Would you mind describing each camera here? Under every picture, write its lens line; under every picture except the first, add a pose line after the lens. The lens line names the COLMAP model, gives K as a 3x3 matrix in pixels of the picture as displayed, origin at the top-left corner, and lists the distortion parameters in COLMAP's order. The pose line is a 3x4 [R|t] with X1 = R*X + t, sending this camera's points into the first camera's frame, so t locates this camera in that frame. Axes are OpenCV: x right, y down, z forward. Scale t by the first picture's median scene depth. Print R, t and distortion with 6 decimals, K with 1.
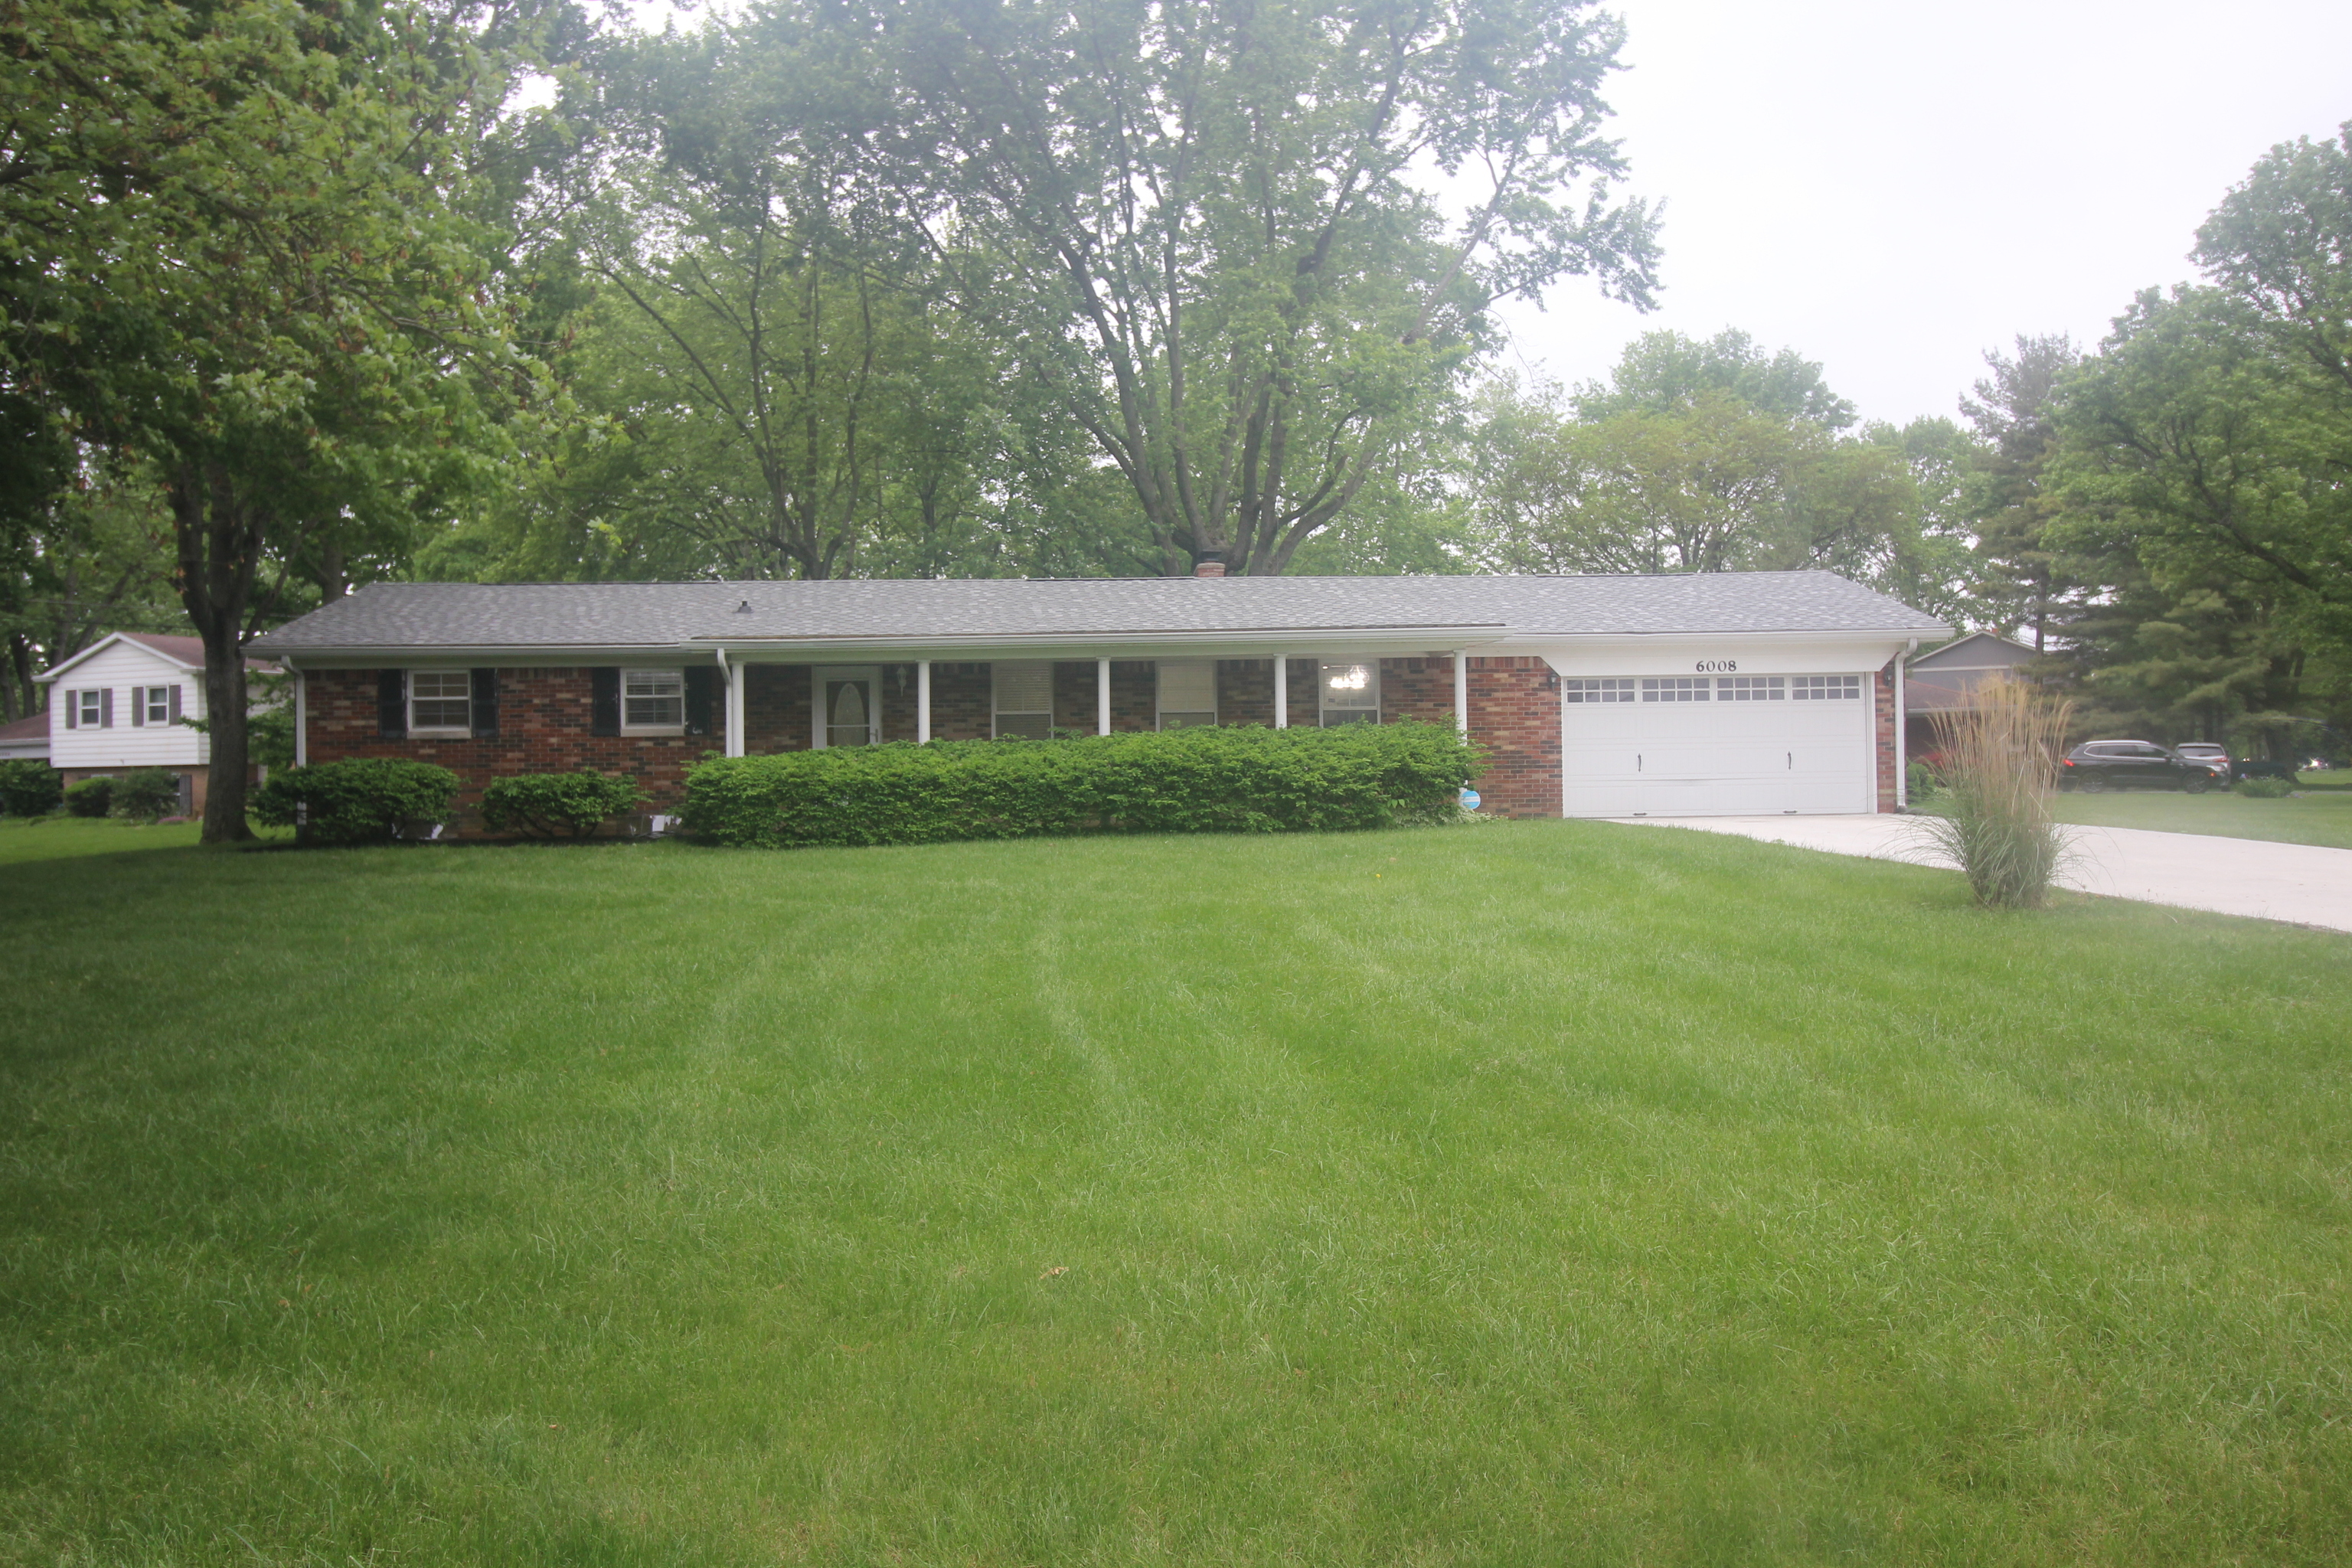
lens RADIAL K [[1888.5, 0, 1163.4], [0, 1888.5, 775.5], [0, 0, 1]] dist [0.014833, 0.001547]
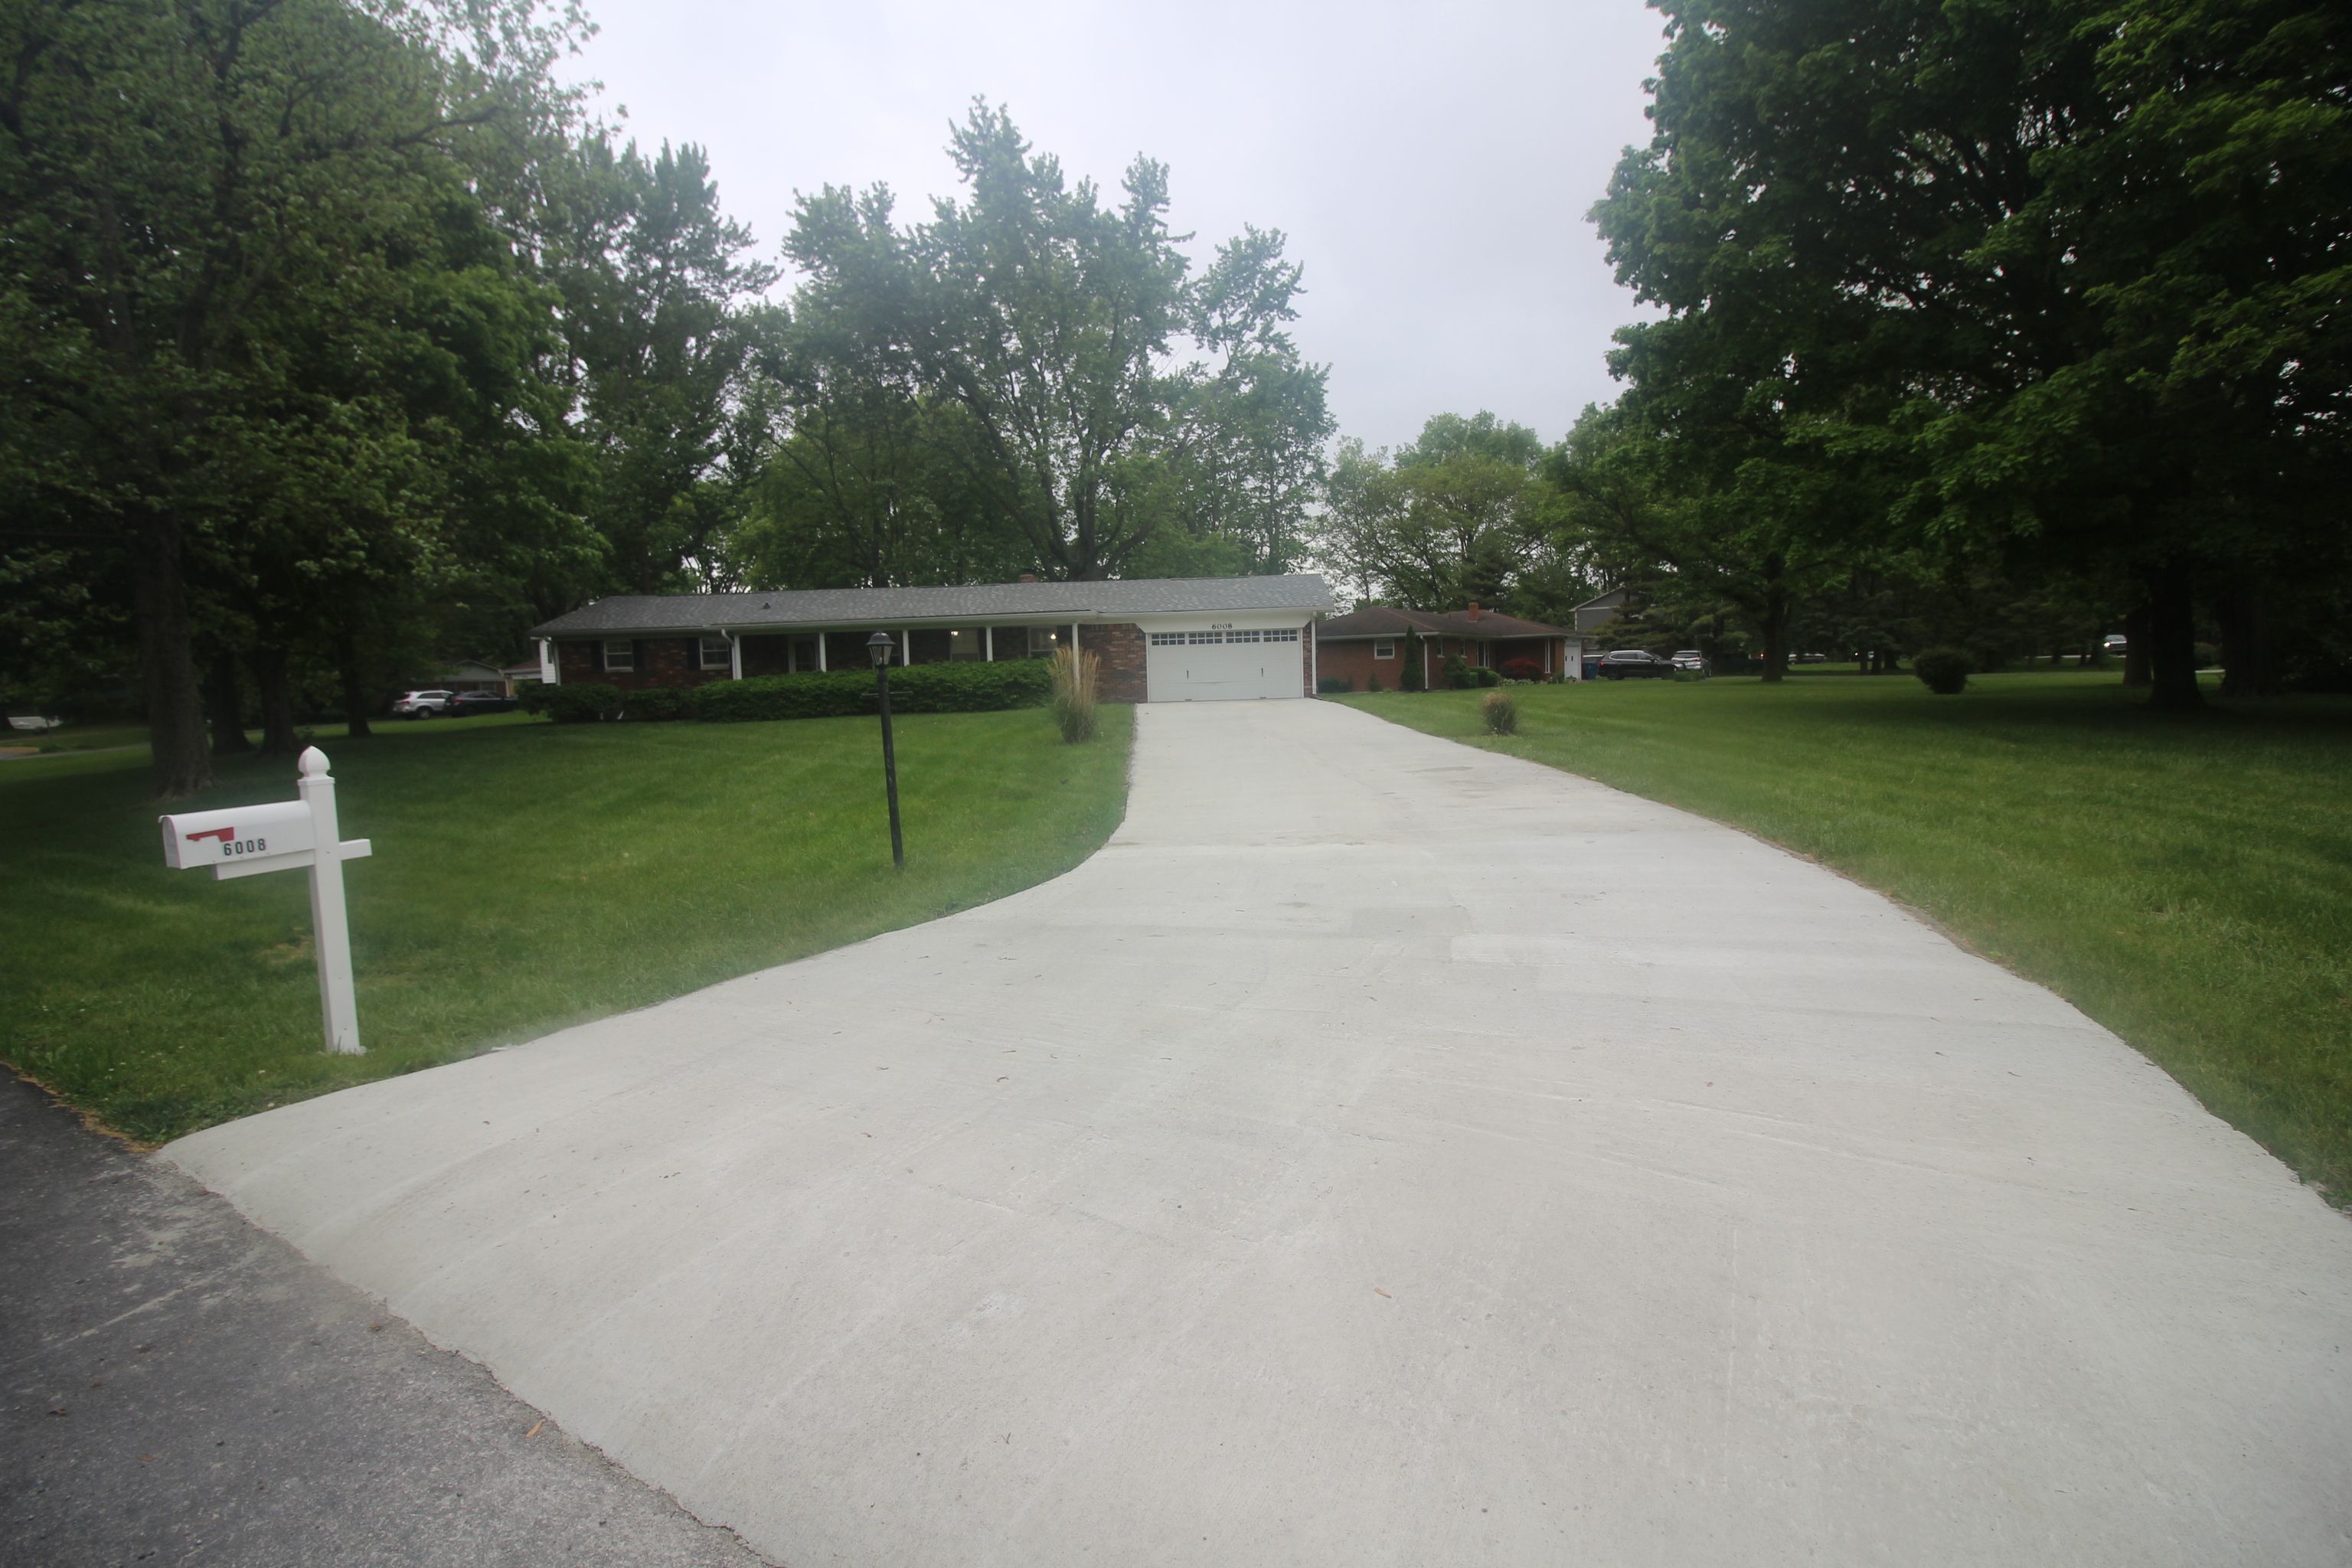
lens RADIAL K [[1108.8, 0, 1171.7], [0, 1108.8, 775.8], [0, 0, 1]] dist [0.000392, -0.000140]
pose [[0.997554, -0.009627, -0.069231, 0.323495], [0.015903, 0.995754, 0.090672, -0.006771], [0.068064, -0.091551, 0.993471, -0.209151]]
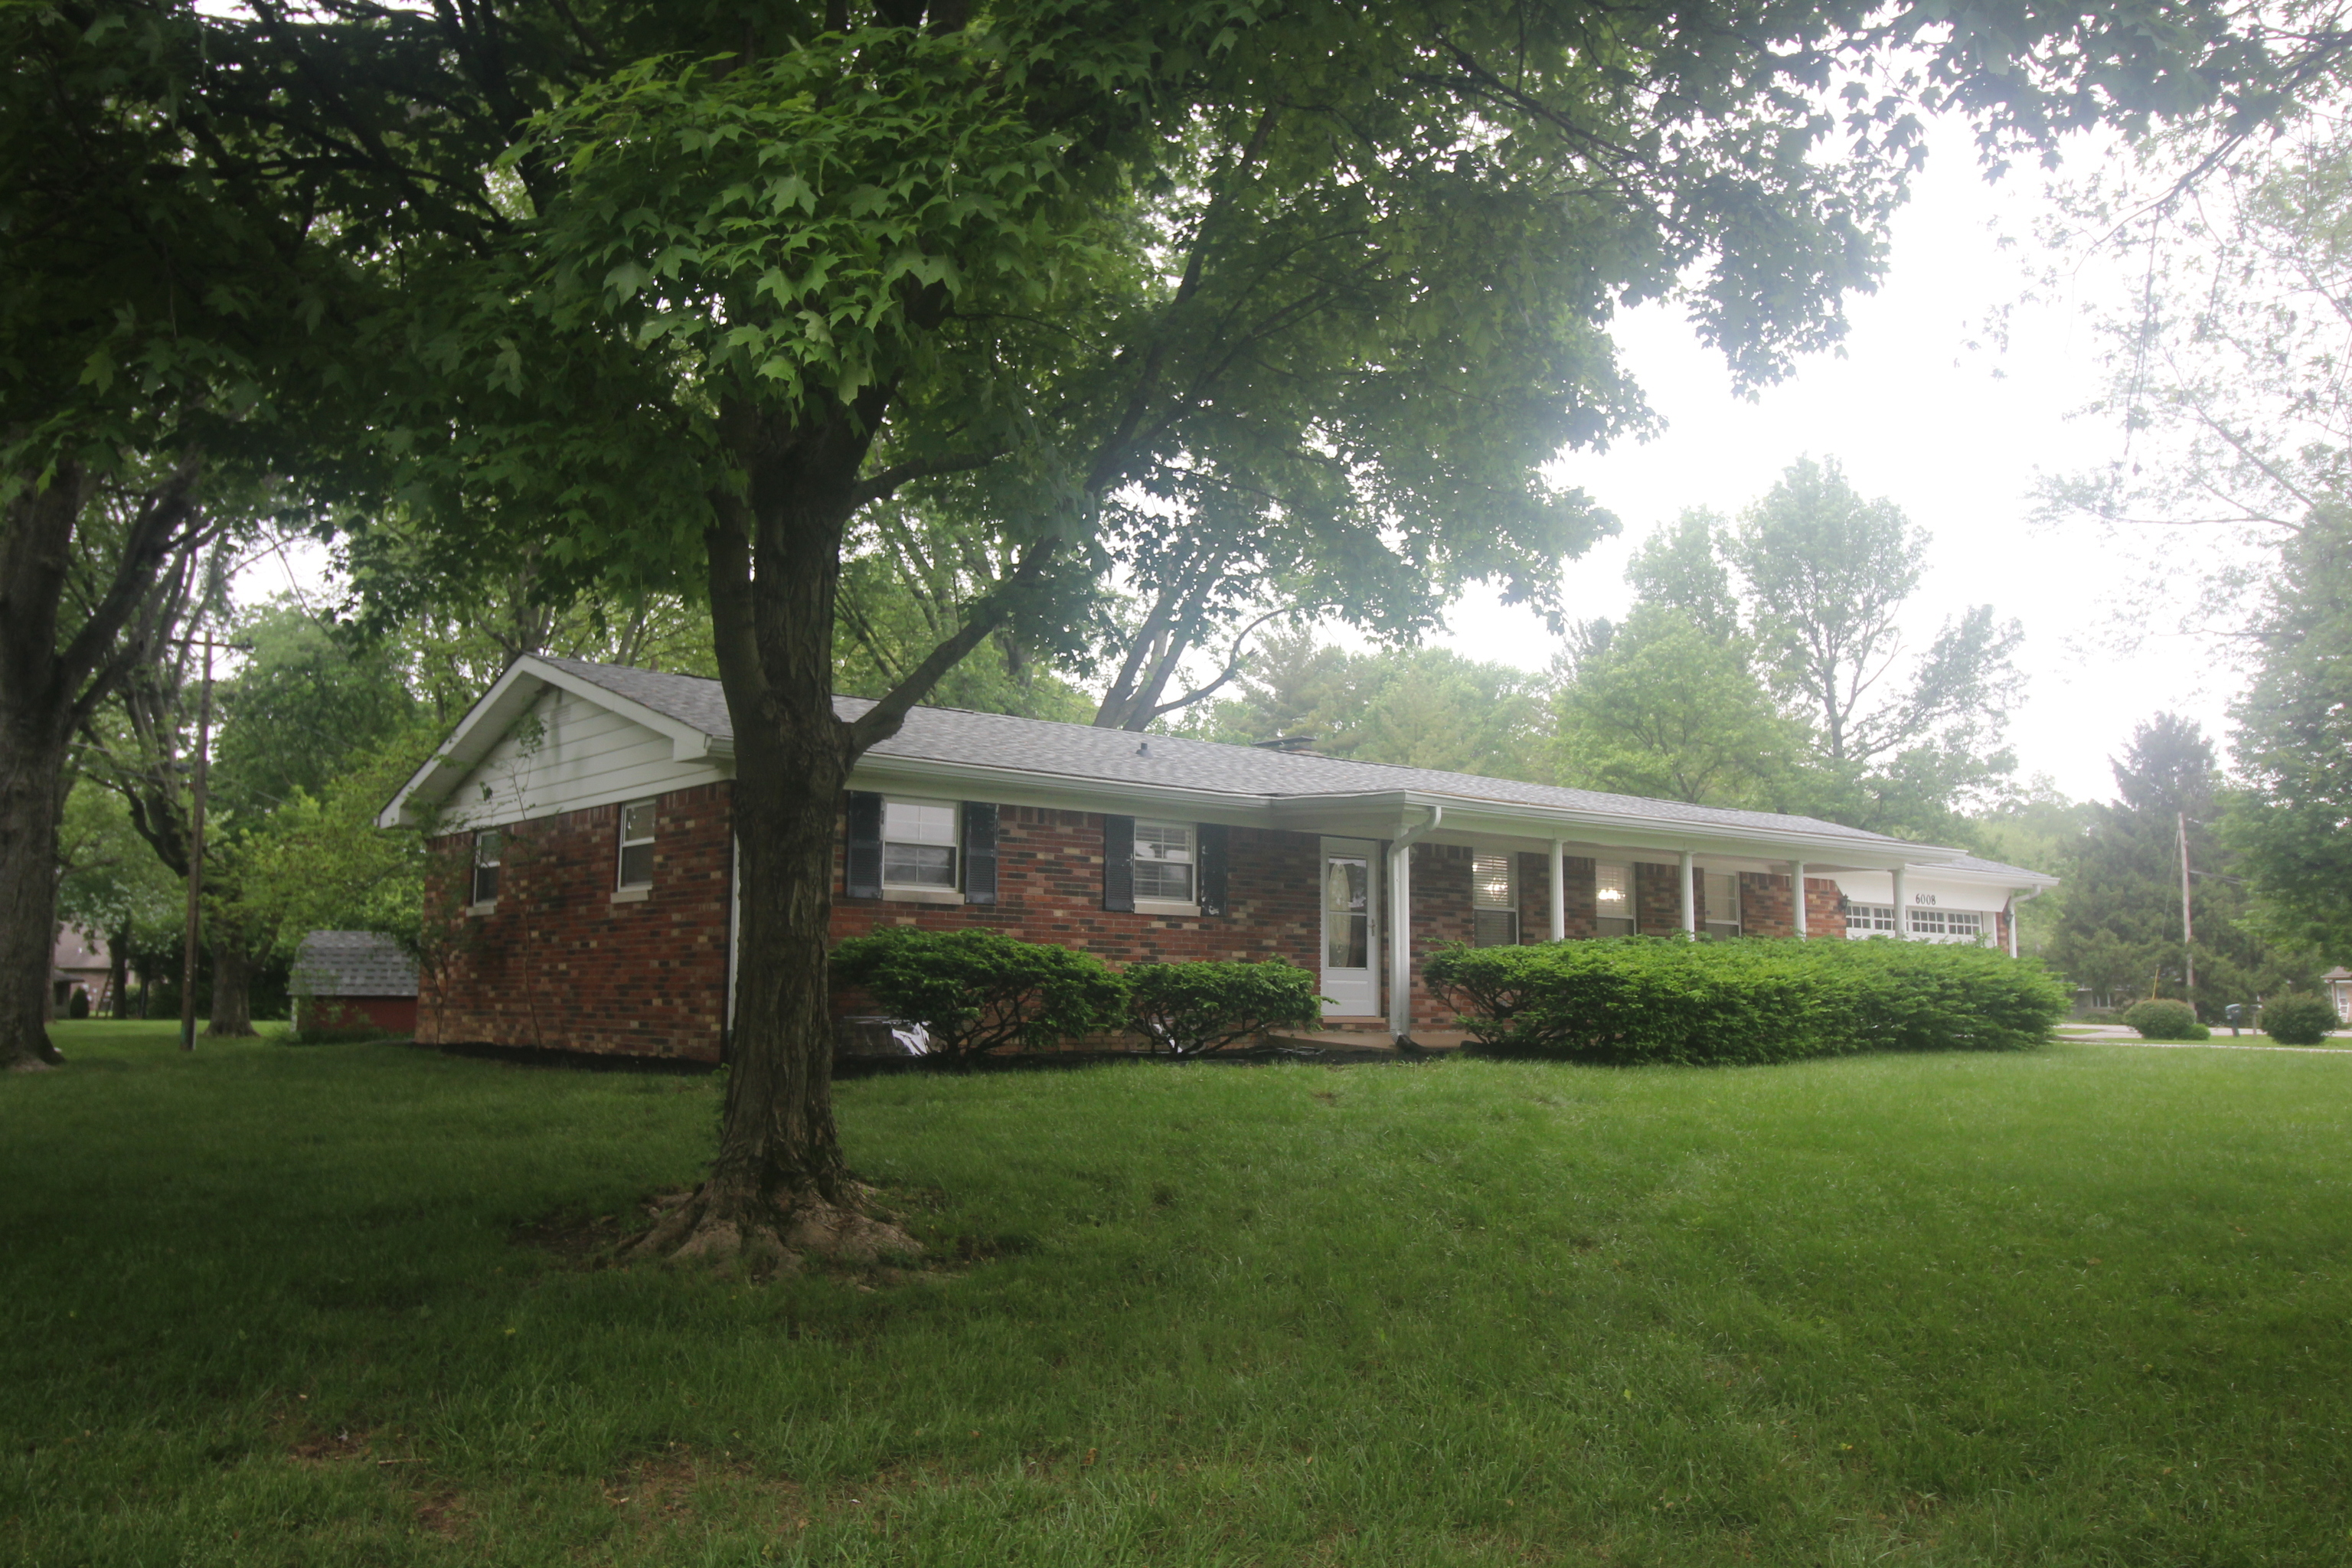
lens RADIAL K [[1888.5, 0, 1163.4], [0, 1888.5, 775.5], [0, 0, 1]] dist [0.014833, 0.001547]
pose [[0.802677, 0.093737, 0.589001, -0.706394], [-0.019349, 0.991145, -0.131368, 0.021869], [-0.596100, 0.094050, 0.797383, 0.413330]]
